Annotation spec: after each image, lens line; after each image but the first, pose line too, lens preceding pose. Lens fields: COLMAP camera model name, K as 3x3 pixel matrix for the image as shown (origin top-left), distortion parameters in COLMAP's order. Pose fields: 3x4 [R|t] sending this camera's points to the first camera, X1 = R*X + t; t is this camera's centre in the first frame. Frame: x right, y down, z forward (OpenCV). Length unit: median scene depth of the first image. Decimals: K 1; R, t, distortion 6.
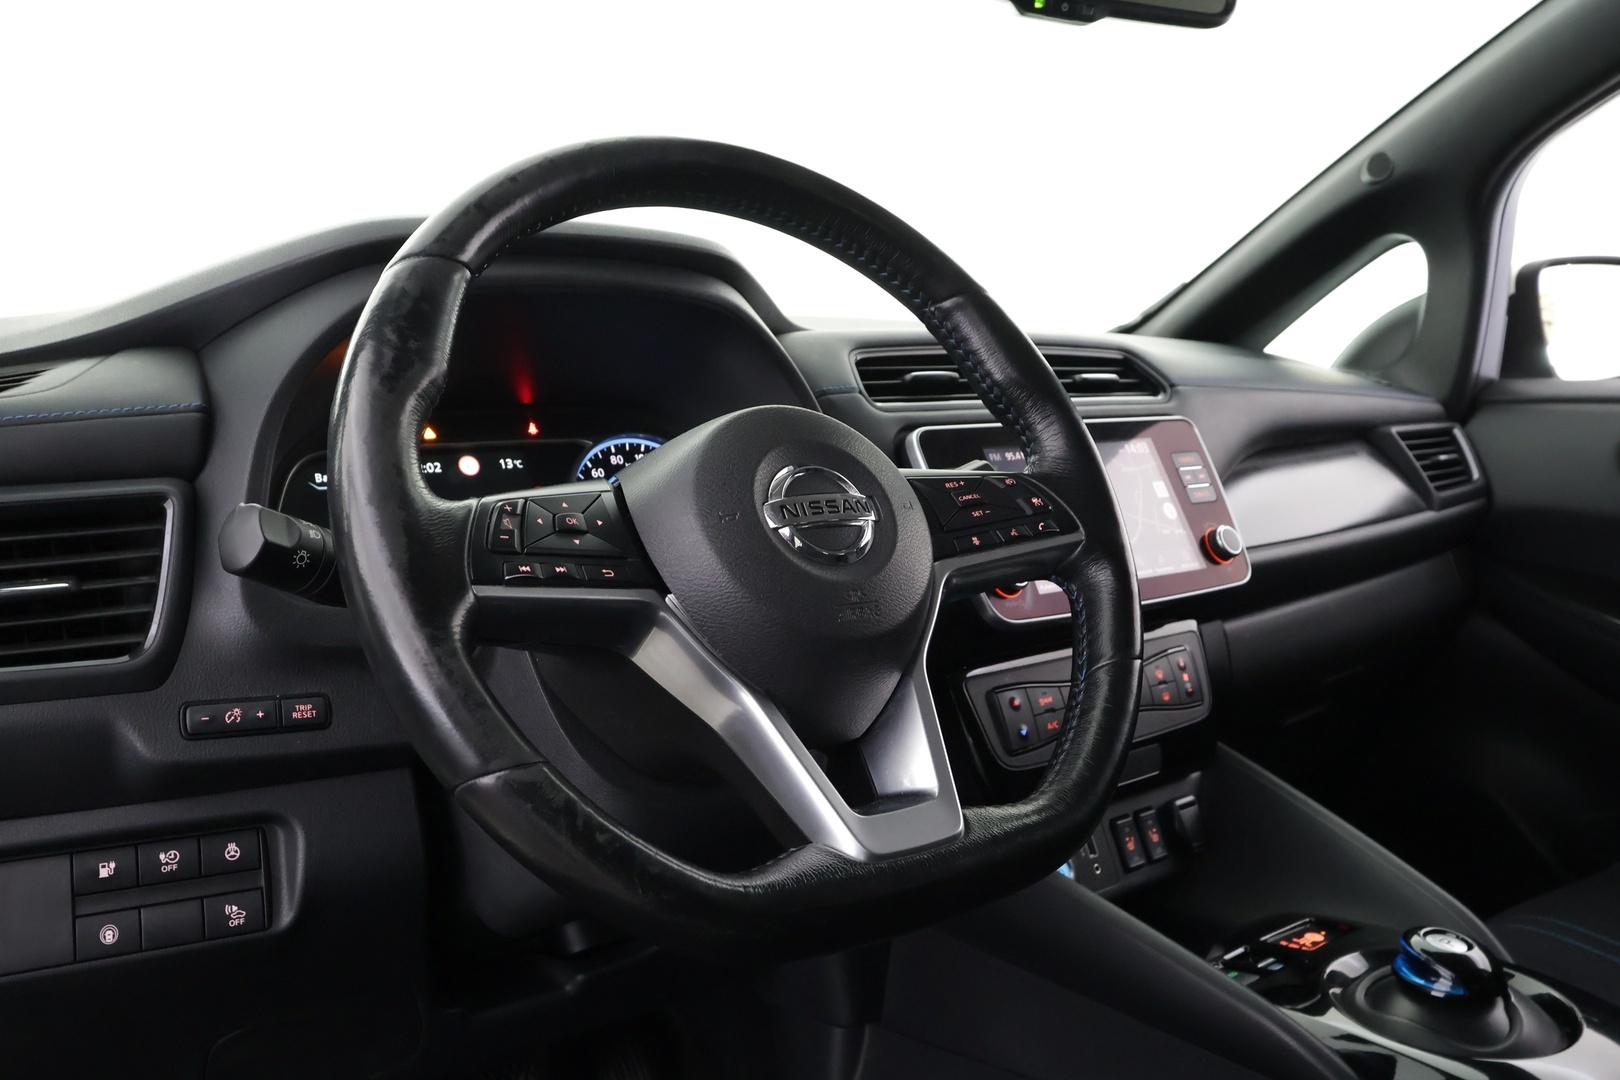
lens RADIAL K [[1316.3, 0, 810.0], [0, 1316.3, 540.0], [0, 0, 1]] dist [-0.002409, -0.003415]
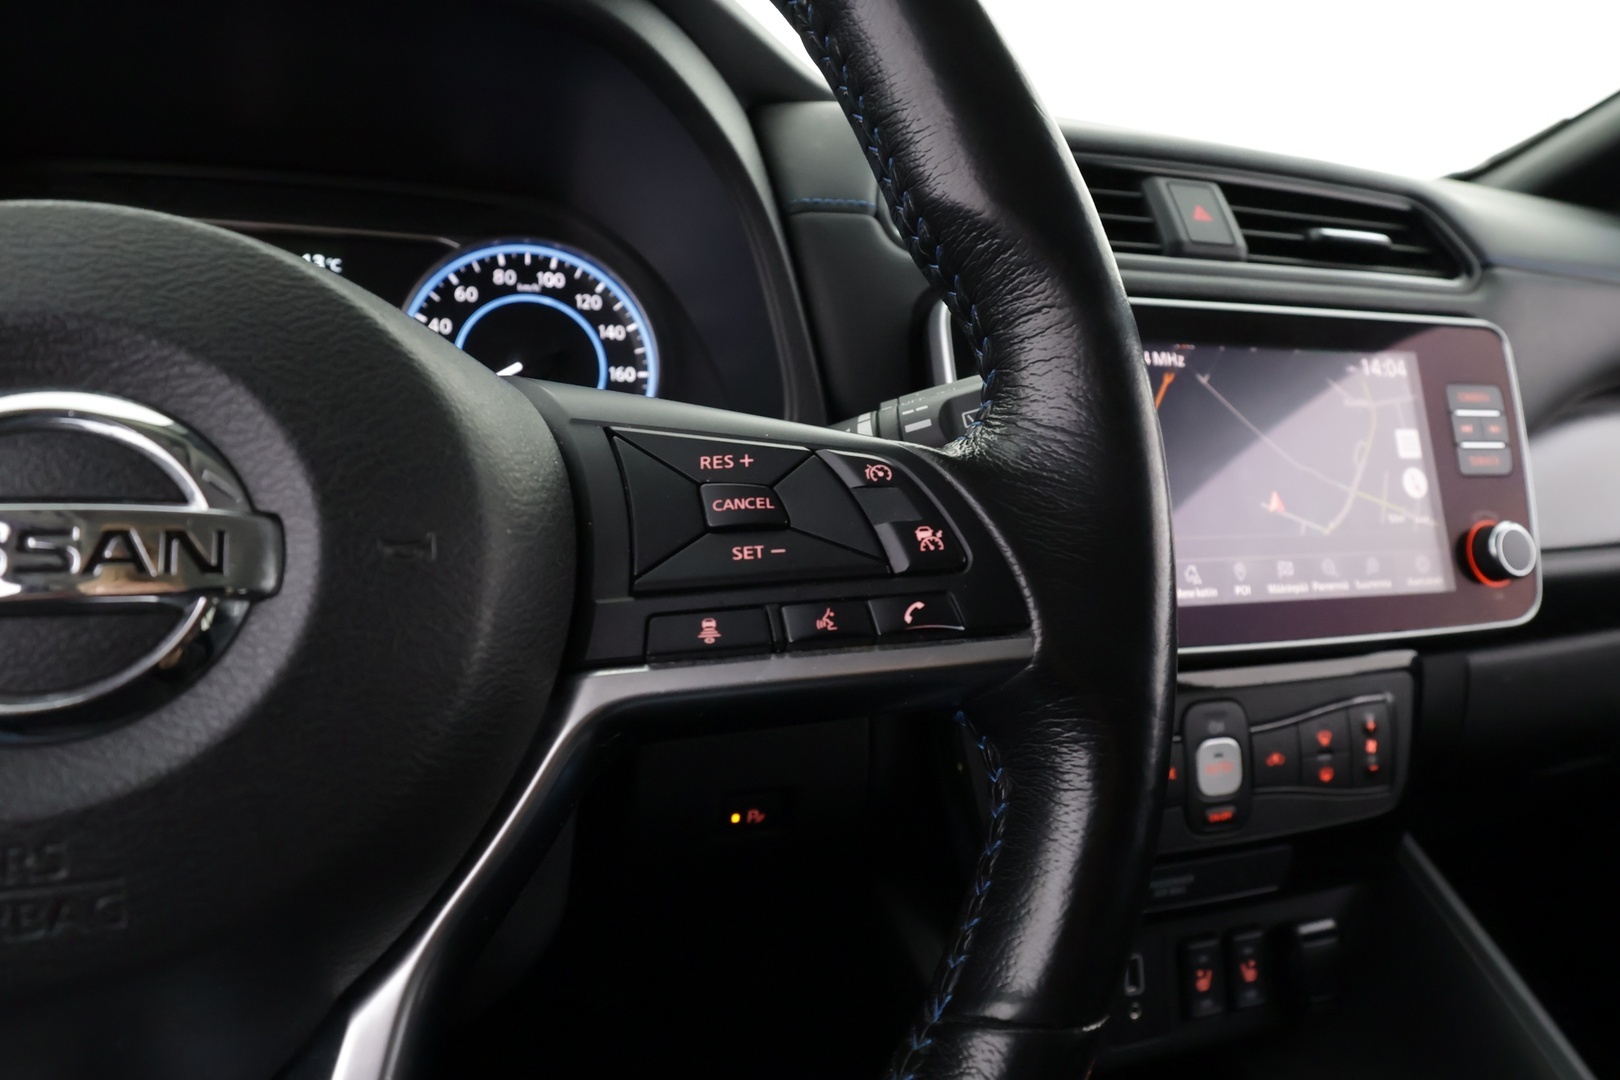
lens RADIAL K [[1000.4, 0, 844.2], [0, 1000.4, 546.0], [0, 0, 1]] dist [0.001210, 0.000625]
pose [[0.944240, 0.199002, -0.262314, 0.155399], [-0.139436, 0.963400, 0.228951, -0.062530], [0.298275, -0.179609, 0.937429, 0.497725]]
